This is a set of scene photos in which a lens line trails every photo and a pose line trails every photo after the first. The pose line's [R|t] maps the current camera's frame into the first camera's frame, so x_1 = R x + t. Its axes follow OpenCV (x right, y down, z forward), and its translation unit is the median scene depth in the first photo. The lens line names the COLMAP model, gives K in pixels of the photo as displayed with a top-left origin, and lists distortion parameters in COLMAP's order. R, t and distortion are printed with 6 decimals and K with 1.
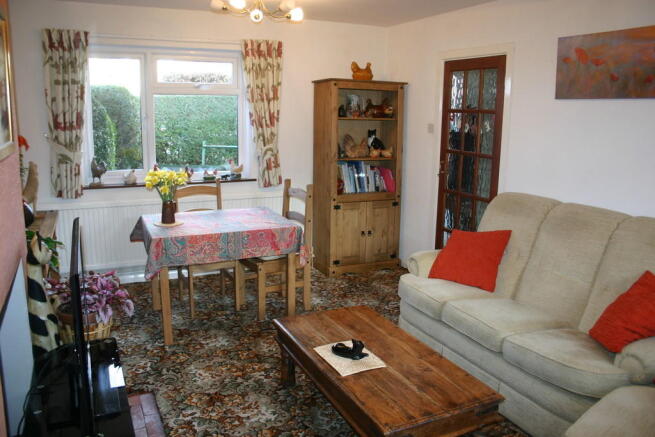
lens RADIAL K [[536.2, 0, 327.5], [0, 536.2, 218.5], [0, 0, 1]] dist [-0.103630, 0.001975]
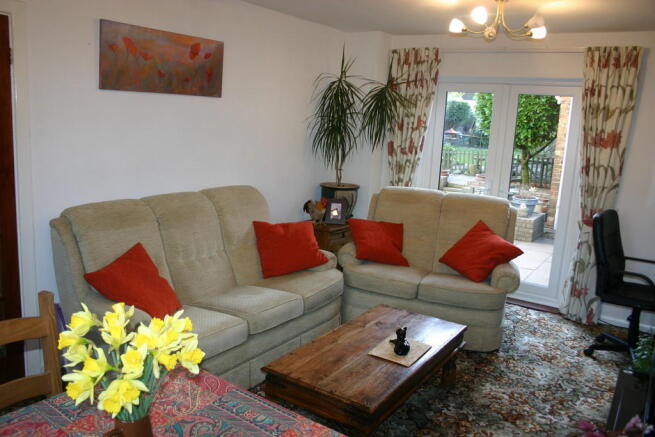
lens RADIAL K [[550.9, 0, 326.4], [0, 550.9, 207.0], [0, 0, 1]] dist [-0.116523, 0.126607]
pose [[-0.533028, -0.185945, 0.825413, -0.763615], [0.098047, 0.955405, 0.278545, -0.353904], [-0.840398, 0.229402, -0.491026, 1.626393]]
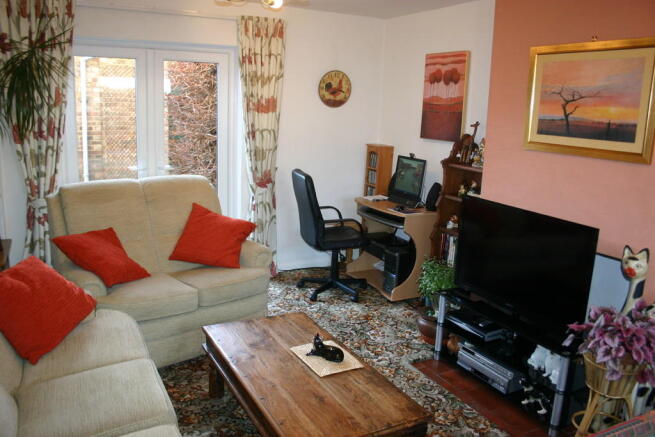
lens RADIAL K [[550.9, 0, 326.4], [0, 550.9, 207.0], [0, 0, 1]] dist [-0.116523, 0.126607]
pose [[-0.997017, -0.036917, -0.067774, -0.137703], [-0.059766, 0.924939, 0.375387, -0.376037], [0.048829, 0.378318, -0.924387, 1.784817]]
